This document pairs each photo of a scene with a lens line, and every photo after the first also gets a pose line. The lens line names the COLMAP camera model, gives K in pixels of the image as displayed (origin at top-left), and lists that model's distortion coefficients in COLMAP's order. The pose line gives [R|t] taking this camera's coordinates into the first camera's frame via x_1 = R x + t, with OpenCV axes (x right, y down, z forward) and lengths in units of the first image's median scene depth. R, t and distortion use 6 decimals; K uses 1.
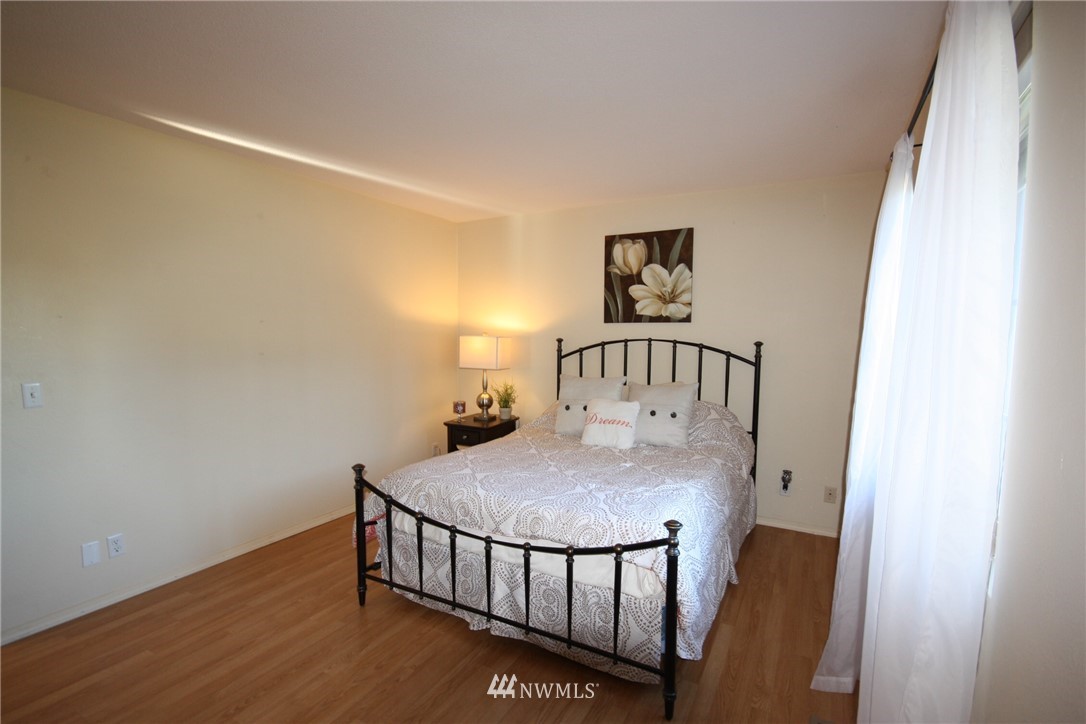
lens RADIAL K [[507.4, 0, 542.7], [0, 507.4, 376.6], [0, 0, 1]] dist [-0.001002, 0.000237]
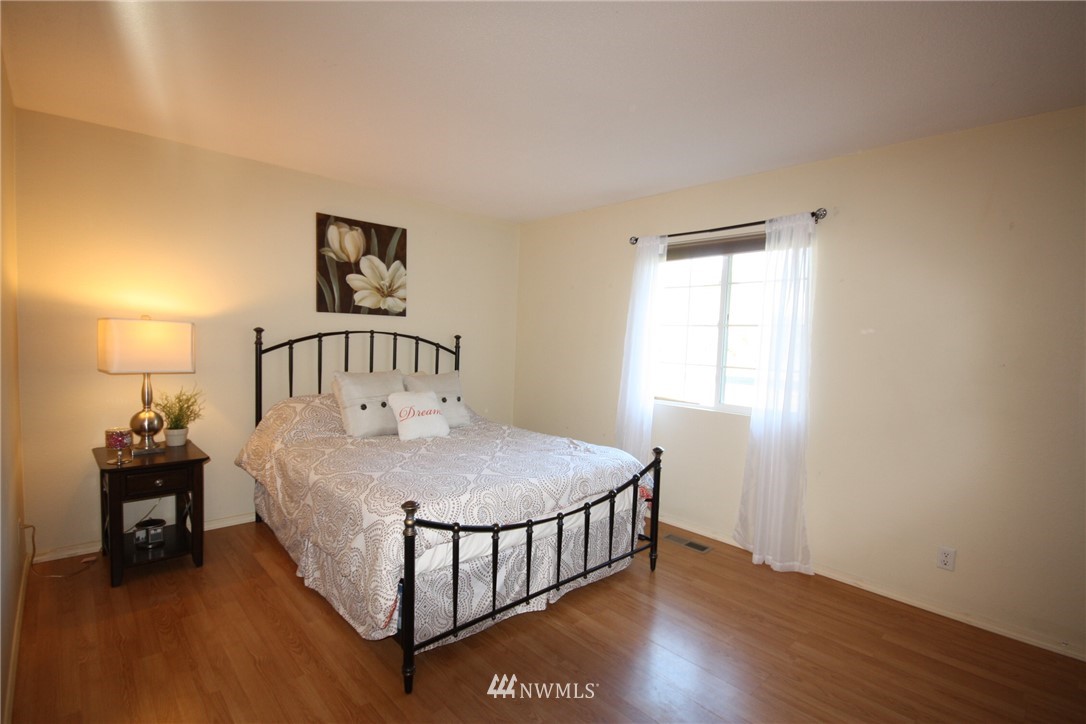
lens RADIAL K [[507.4, 0, 542.7], [0, 507.4, 376.6], [0, 0, 1]] dist [-0.001002, 0.000237]
pose [[0.328379, -0.067597, 0.942124, -0.622518], [0.049936, 0.997283, 0.054150, -0.022757], [-0.943225, 0.029264, 0.330862, 0.362805]]
